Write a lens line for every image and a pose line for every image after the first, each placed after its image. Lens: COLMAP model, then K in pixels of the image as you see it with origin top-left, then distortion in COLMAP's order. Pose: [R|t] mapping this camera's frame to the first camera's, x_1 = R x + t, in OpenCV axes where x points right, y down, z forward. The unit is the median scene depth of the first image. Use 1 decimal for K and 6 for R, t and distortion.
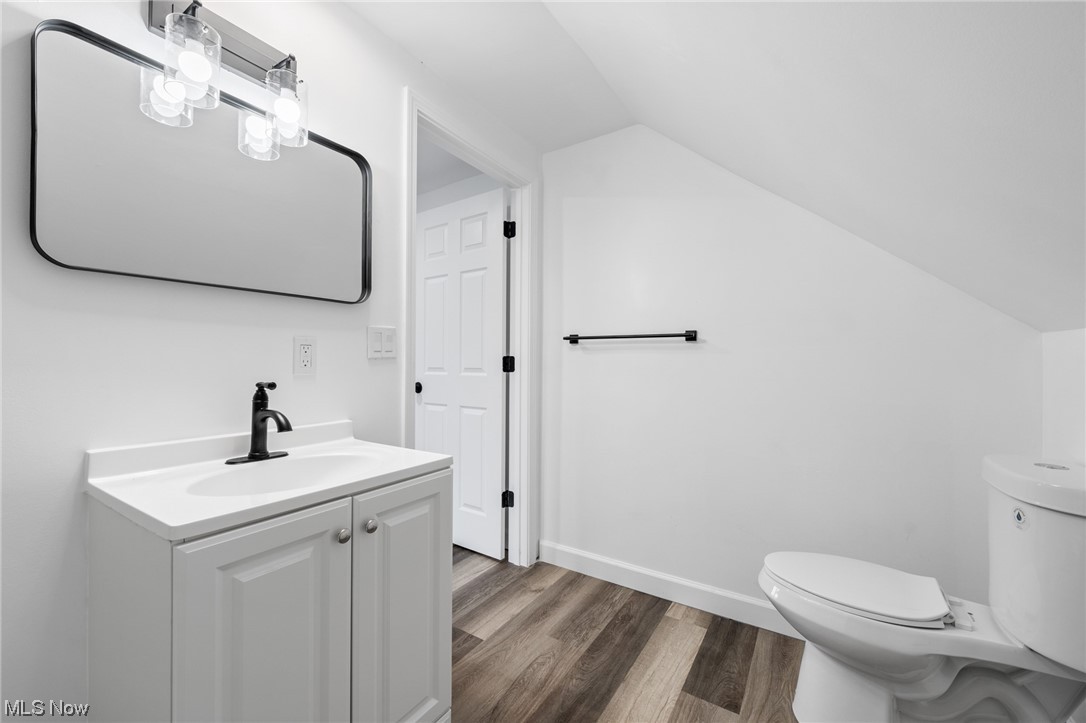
lens RADIAL K [[422.3, 0, 543.0], [0, 422.3, 361.5], [0, 0, 1]] dist [0.000183, -0.000030]
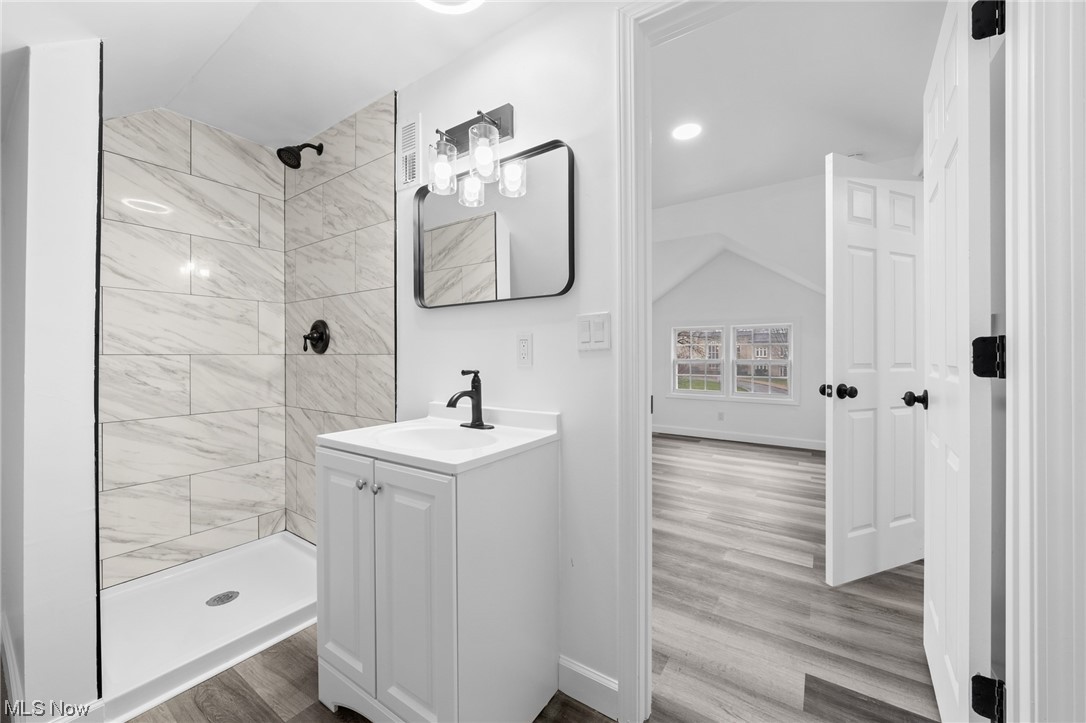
lens RADIAL K [[401.9, 0, 543.0], [0, 401.9, 361.5], [0, 0, 1]] dist [-0.003549, -0.000029]
pose [[0.008808, 0.002931, -0.999957, 0.550286], [0.000862, 0.999995, 0.002939, 0.016632], [0.999961, -0.000888, 0.008806, 1.090103]]
